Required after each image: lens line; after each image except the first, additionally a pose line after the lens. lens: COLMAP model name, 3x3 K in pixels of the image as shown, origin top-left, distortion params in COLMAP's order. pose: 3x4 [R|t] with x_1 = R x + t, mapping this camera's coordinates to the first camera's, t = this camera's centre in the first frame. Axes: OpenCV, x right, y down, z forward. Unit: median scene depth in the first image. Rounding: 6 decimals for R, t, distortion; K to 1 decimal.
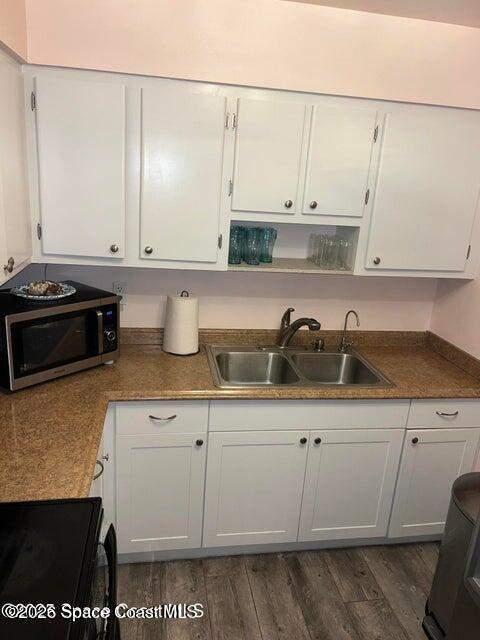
lens RADIAL K [[477.9, 0, 240.7], [0, 477.9, 321.8], [0, 0, 1]] dist [0.009419, 0.006881]
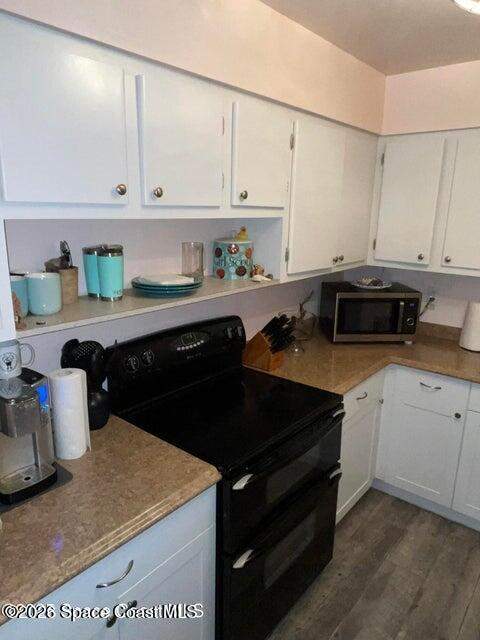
lens RADIAL K [[445.8, 0, 238.4], [0, 445.8, 319.3], [0, 0, 1]] dist [0.008860, 0.001513]
pose [[0.654916, 0.134716, -0.743597, 0.361194], [-0.184535, 0.982704, 0.015507, 0.096303], [0.732824, 0.127064, 0.668448, -0.205611]]
